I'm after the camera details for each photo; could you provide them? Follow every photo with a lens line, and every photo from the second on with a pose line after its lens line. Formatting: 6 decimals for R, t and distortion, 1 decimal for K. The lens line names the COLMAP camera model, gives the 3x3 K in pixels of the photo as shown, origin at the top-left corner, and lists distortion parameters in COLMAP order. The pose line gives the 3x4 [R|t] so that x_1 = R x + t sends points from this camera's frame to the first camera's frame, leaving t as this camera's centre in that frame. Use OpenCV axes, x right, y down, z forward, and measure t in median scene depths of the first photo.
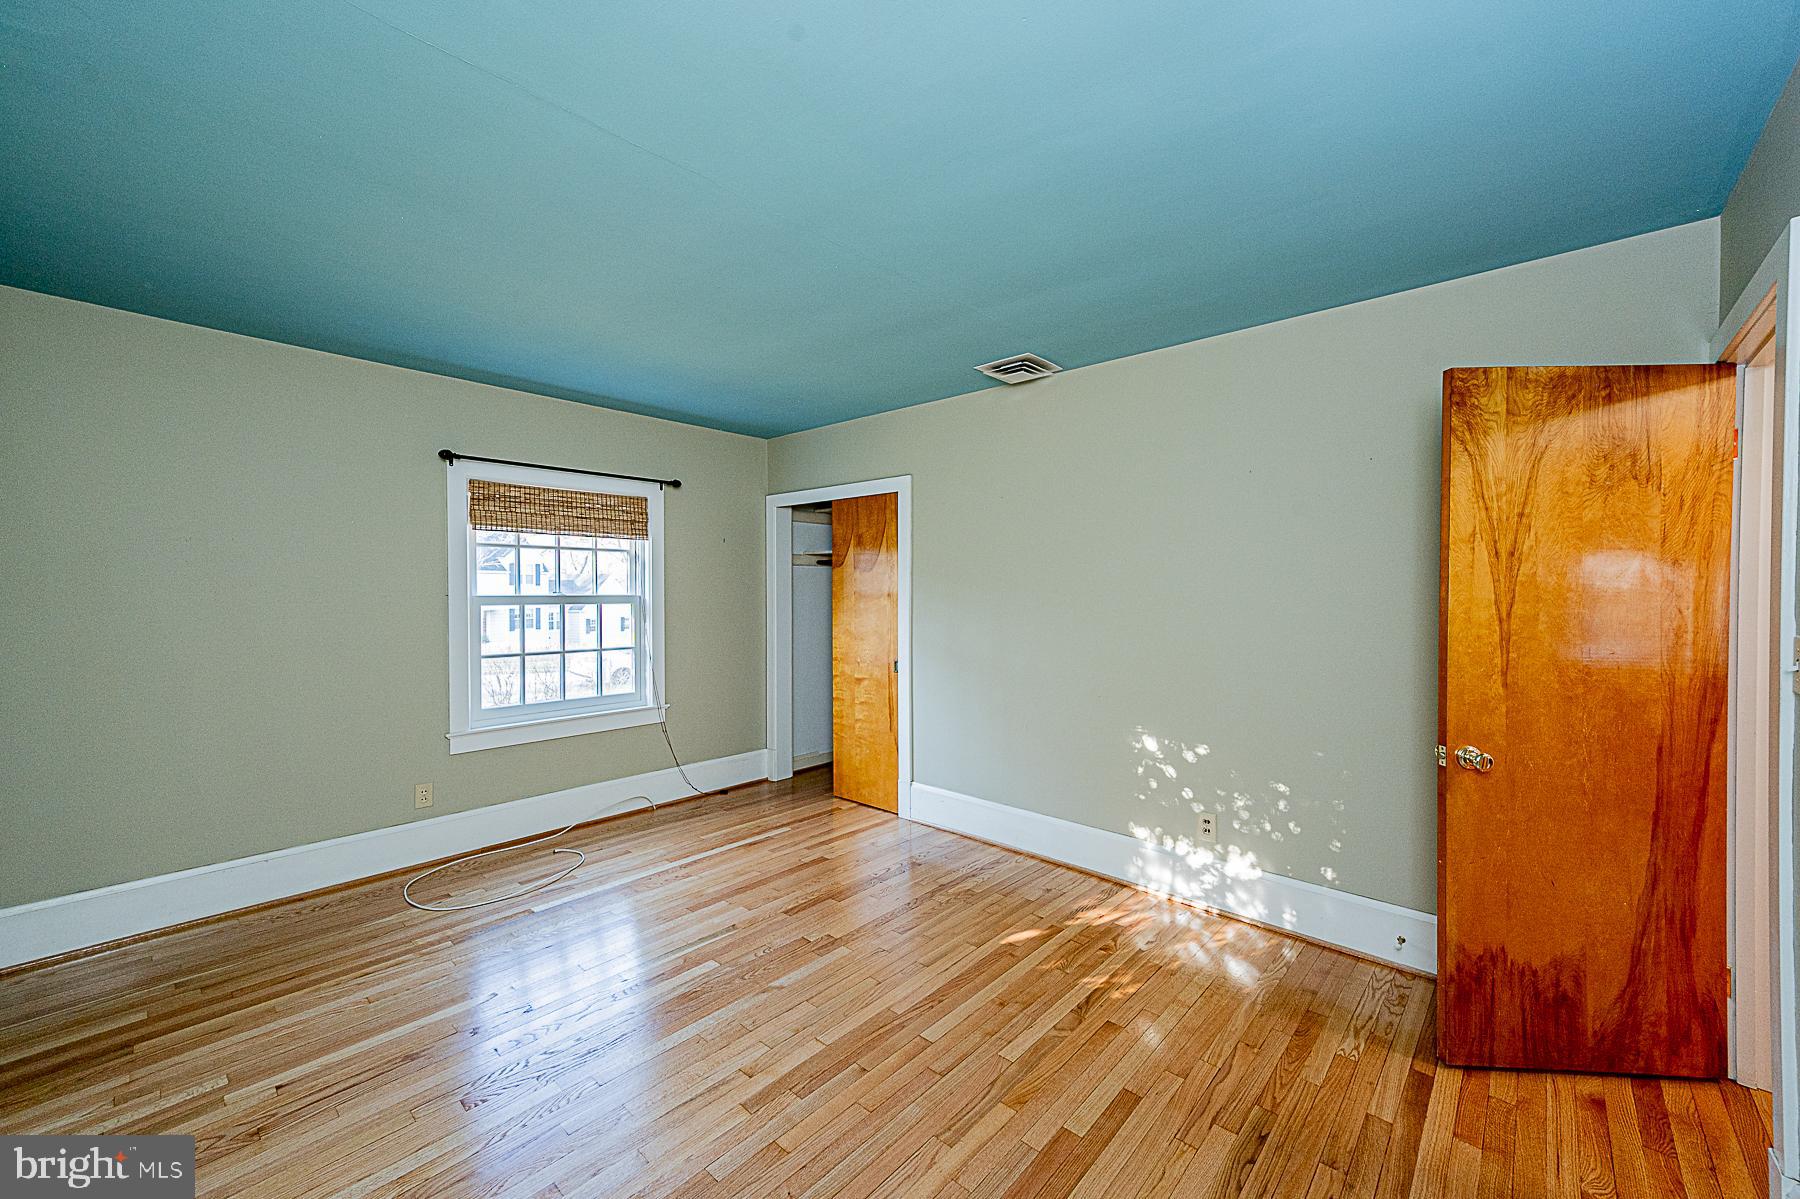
lens RADIAL K [[697.8, 0, 897.7], [0, 697.8, 602.2], [0, 0, 1]] dist [0.019845, 0.000071]
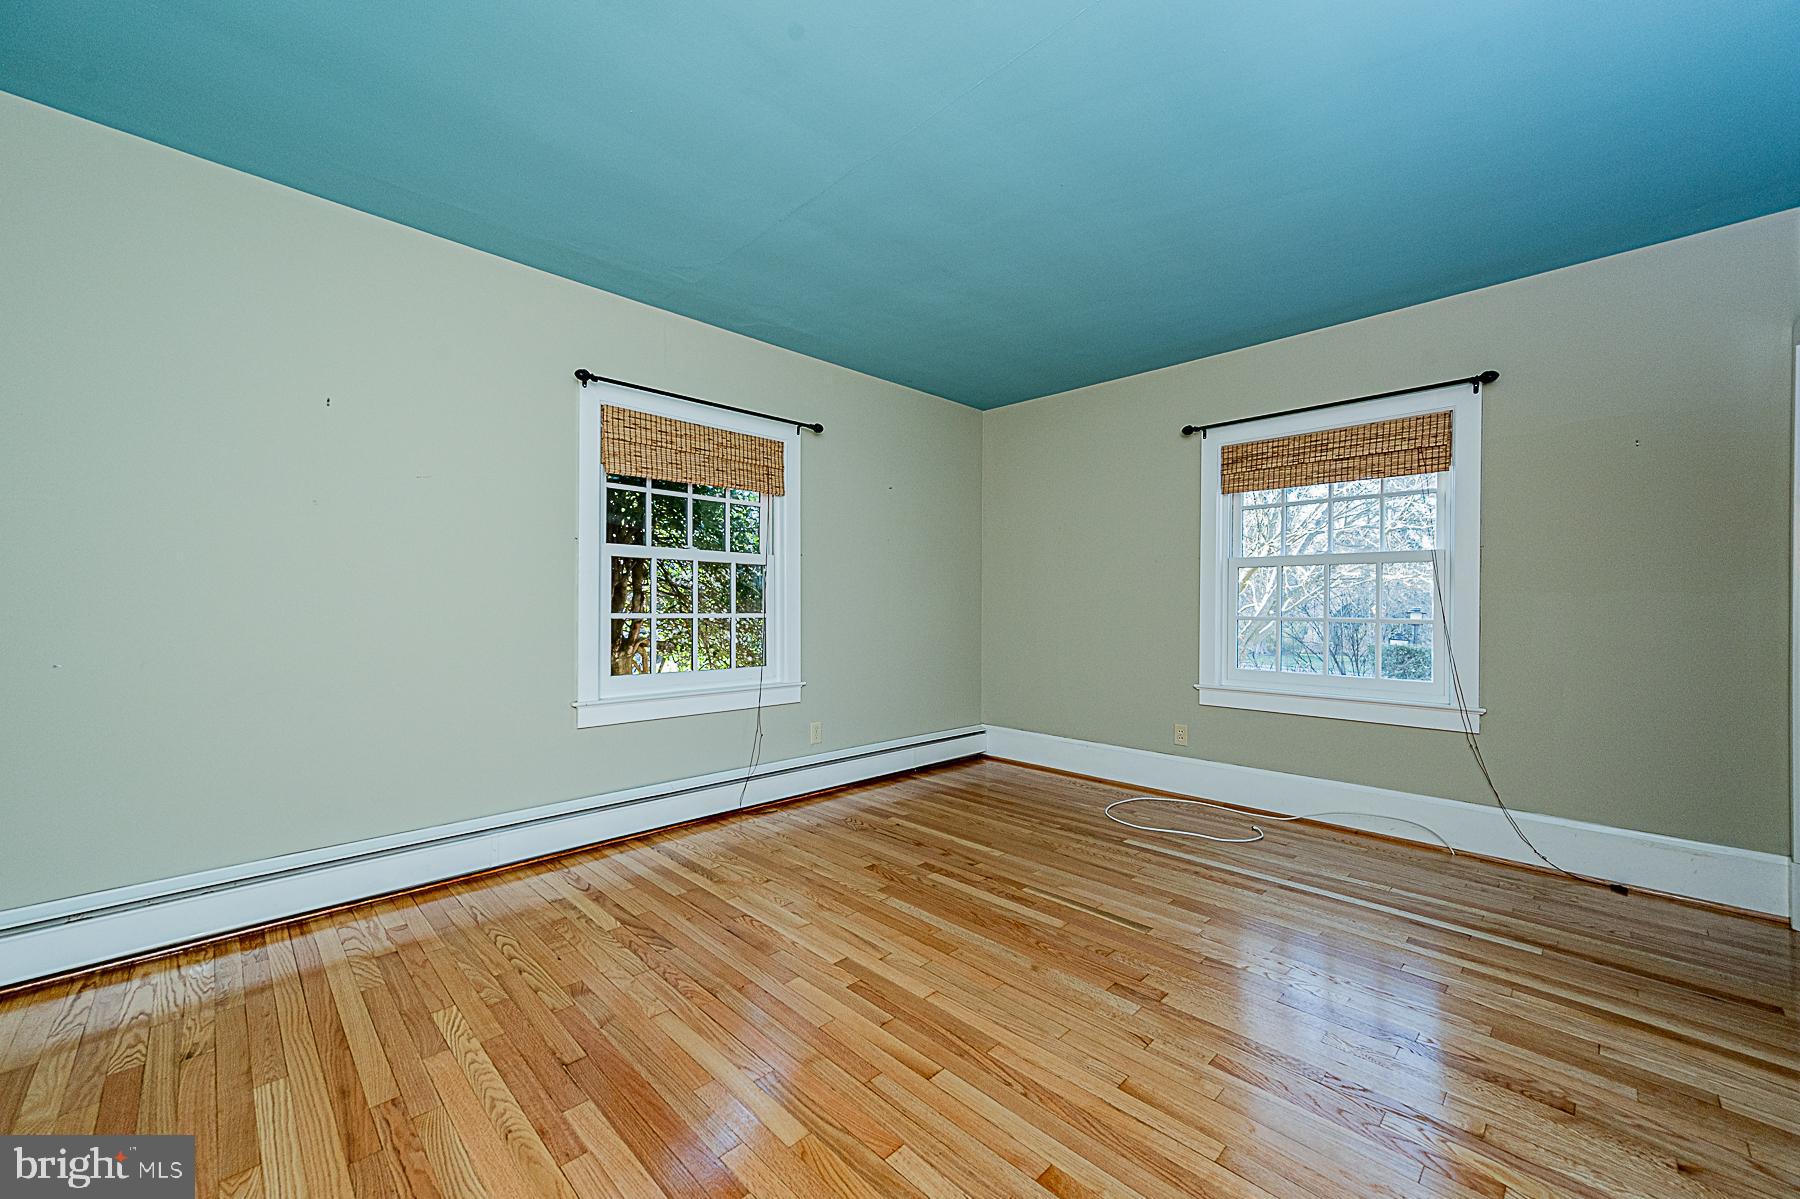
lens RADIAL K [[697.8, 0, 897.7], [0, 697.8, 602.2], [0, 0, 1]] dist [0.019845, 0.000071]
pose [[-0.052878, -0.003016, -0.998596, 0.438616], [-0.021757, 0.999762, -0.001868, 0.065958], [0.998364, 0.021627, -0.052931, 0.545251]]
